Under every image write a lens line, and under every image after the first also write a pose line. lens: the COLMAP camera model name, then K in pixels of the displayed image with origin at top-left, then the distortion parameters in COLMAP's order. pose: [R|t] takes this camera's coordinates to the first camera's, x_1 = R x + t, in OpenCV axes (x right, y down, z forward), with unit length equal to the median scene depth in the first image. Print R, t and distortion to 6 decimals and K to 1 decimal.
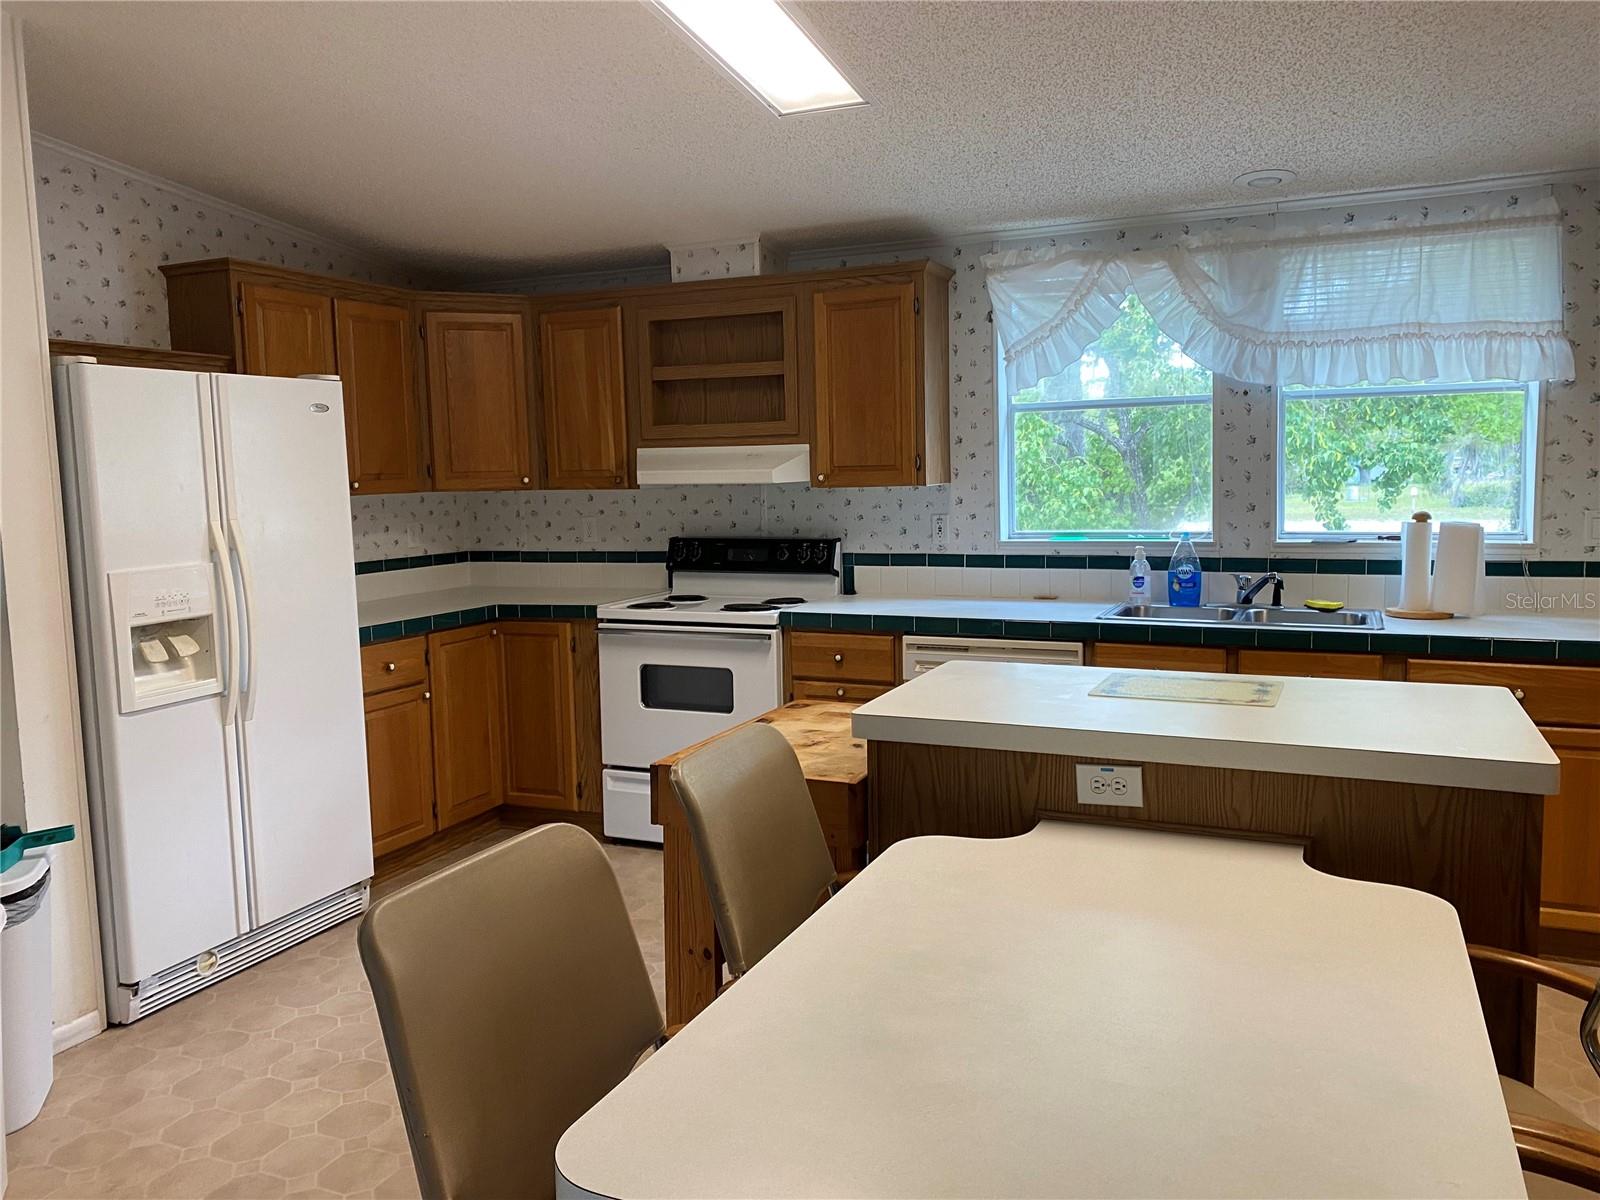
lens RADIAL K [[1209.2, 0, 799.1], [0, 1209.2, 605.2], [0, 0, 1]] dist [0.051046, -0.052362]
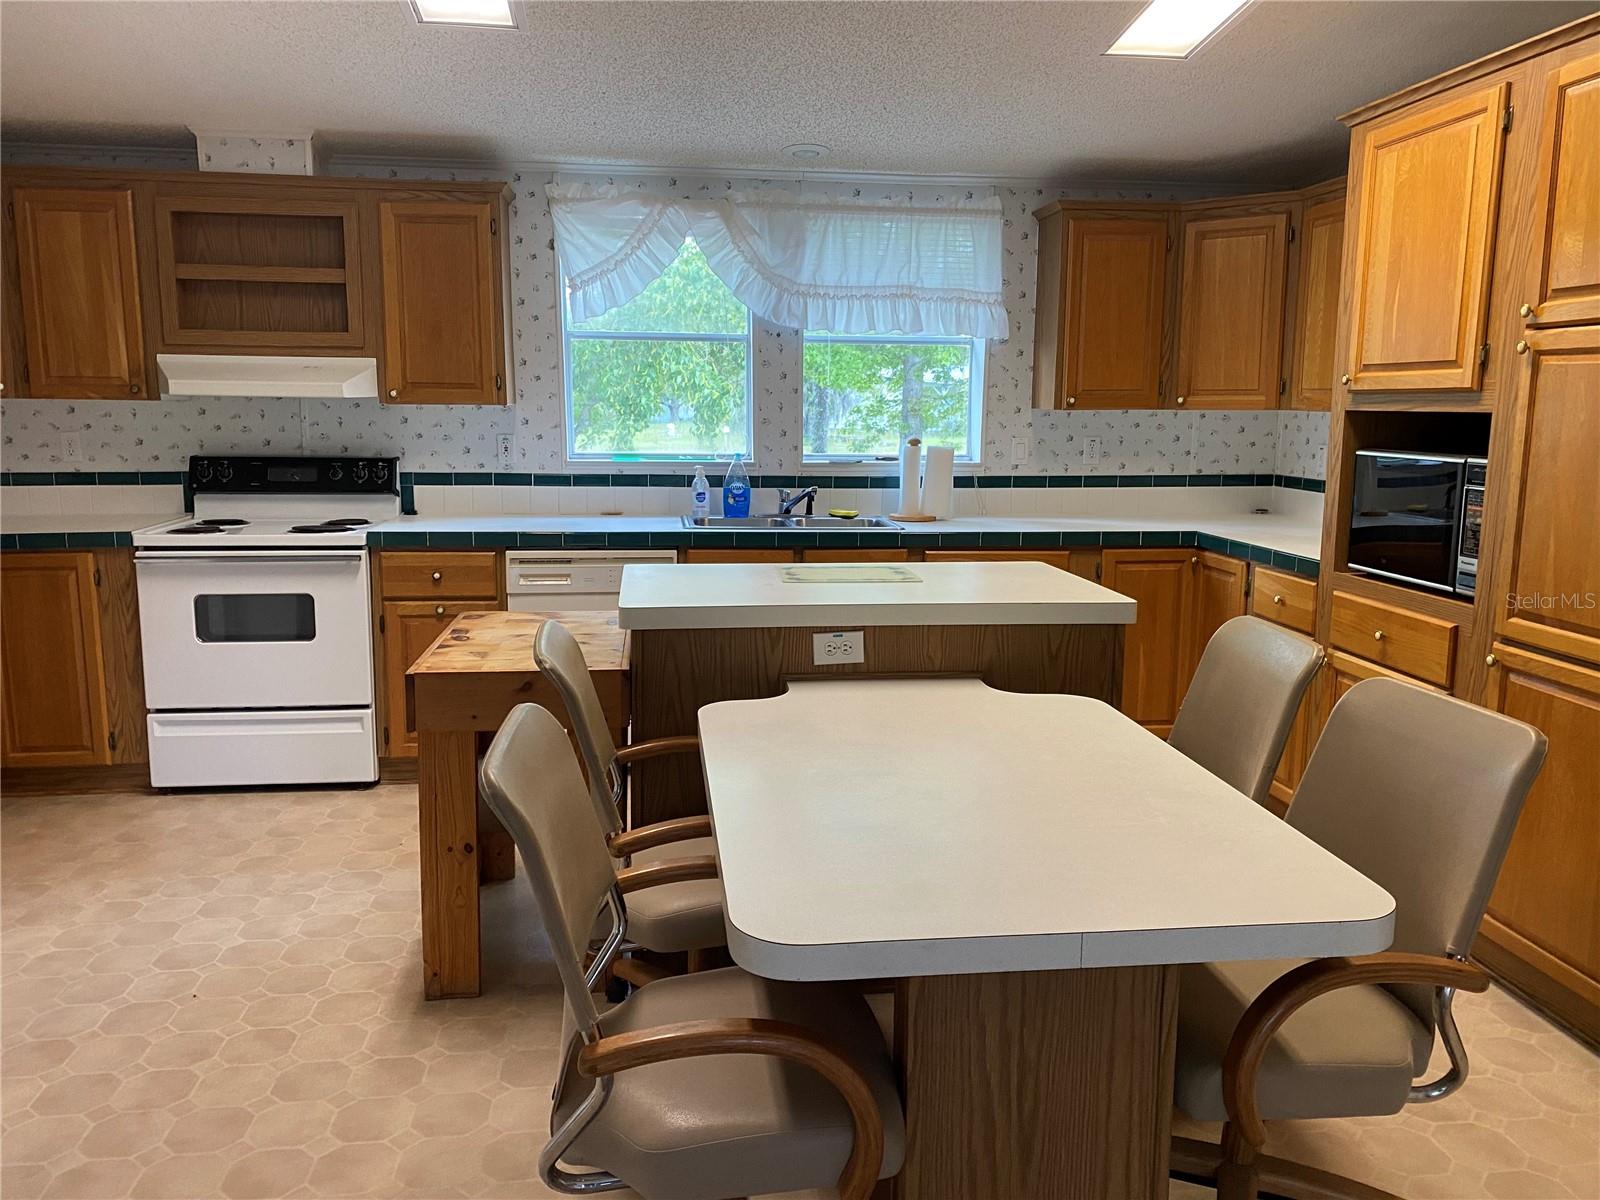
lens RADIAL K [[1209.2, 0, 804.0], [0, 1209.2, 605.9], [0, 0, 1]] dist [0.051046, -0.052362]
pose [[0.856354, -0.058117, 0.513109, -0.224048], [0.030130, 0.997577, 0.062704, 0.014470], [-0.515510, -0.038237, 0.856030, -0.022722]]
